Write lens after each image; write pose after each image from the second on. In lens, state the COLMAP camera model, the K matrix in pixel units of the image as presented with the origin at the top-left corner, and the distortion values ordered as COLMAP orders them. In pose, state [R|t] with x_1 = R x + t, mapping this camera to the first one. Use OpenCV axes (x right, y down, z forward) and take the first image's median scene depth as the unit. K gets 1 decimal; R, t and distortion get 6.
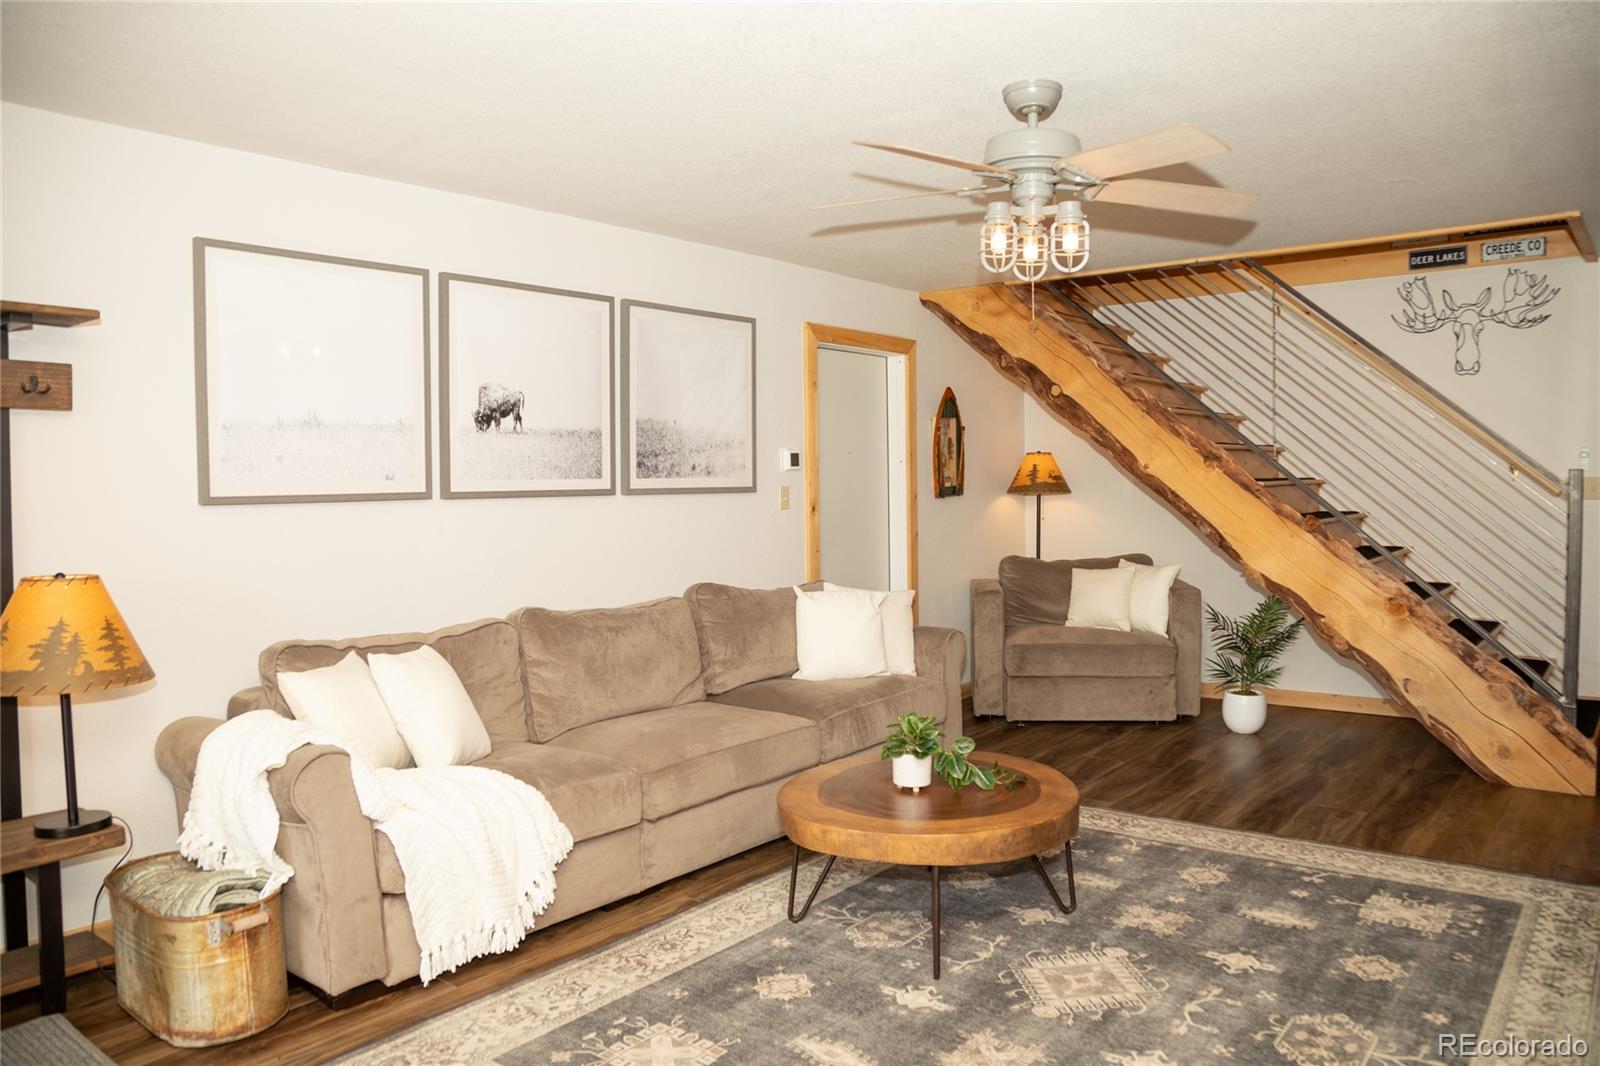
lens RADIAL K [[1149.3, 0, 800.0], [0, 1149.3, 533.0], [0, 0, 1]] dist [-0.128000, 0.073801]
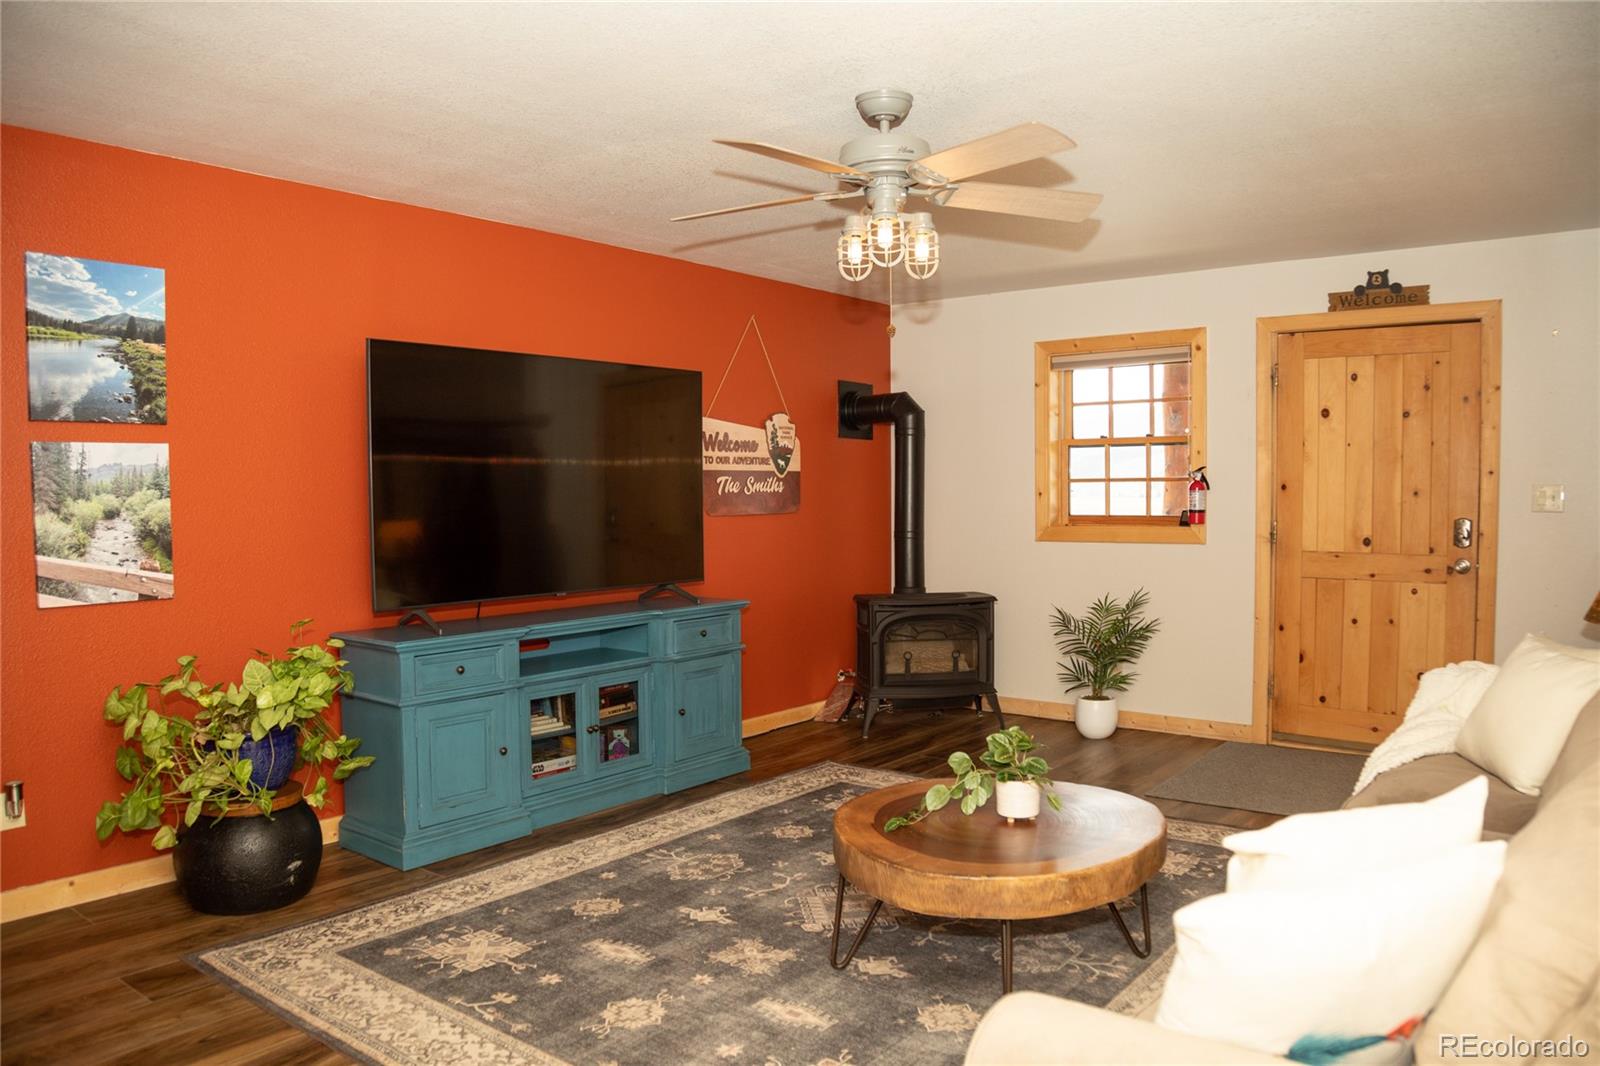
lens RADIAL K [[1149.3, 0, 800.0], [0, 1149.3, 533.0], [0, 0, 1]] dist [-0.128000, 0.073801]
pose [[-0.999707, 0.022026, -0.010070, 0.273850], [0.021041, 0.995792, 0.089188, -0.080586], [0.011992, 0.088950, -0.995964, 1.870340]]
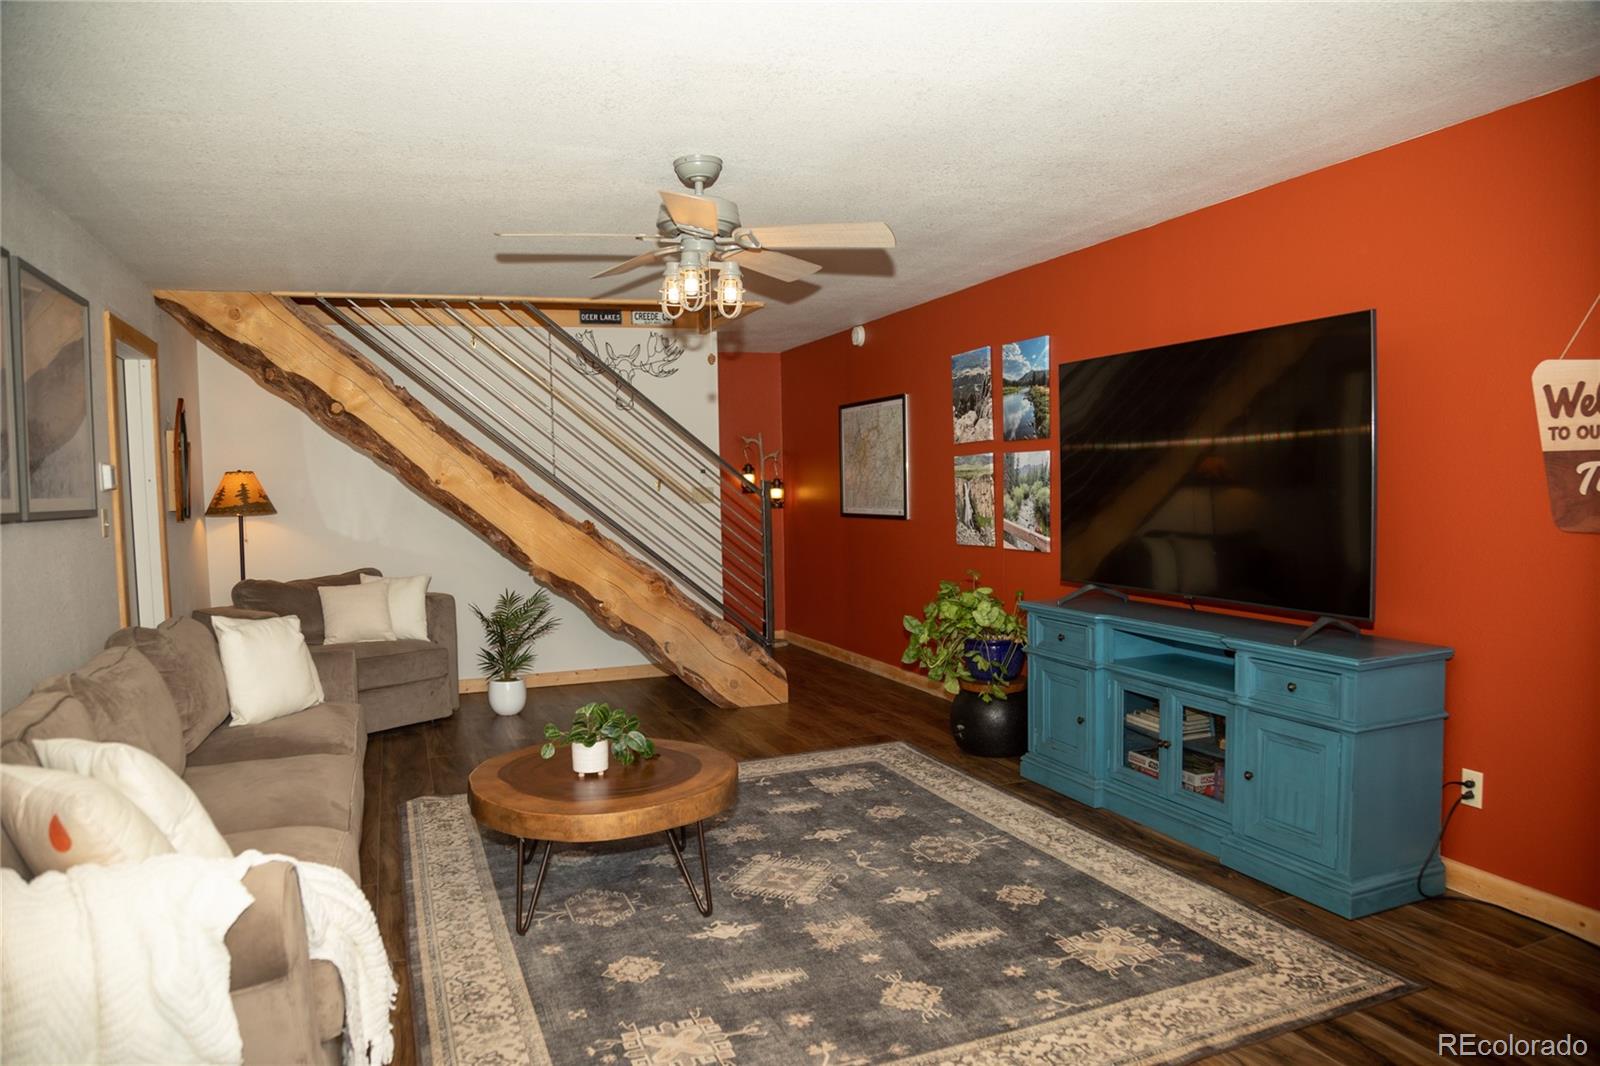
lens RADIAL K [[1094.3, 0, 831.9], [0, 1094.3, 536.7], [0, 0, 1]] dist [-0.104290, 0.003240]
pose [[0.482932, -0.043708, 0.874567, -0.680710], [0.059104, 0.998103, 0.017245, -0.004175], [-0.873661, 0.043363, 0.484599, 0.297114]]
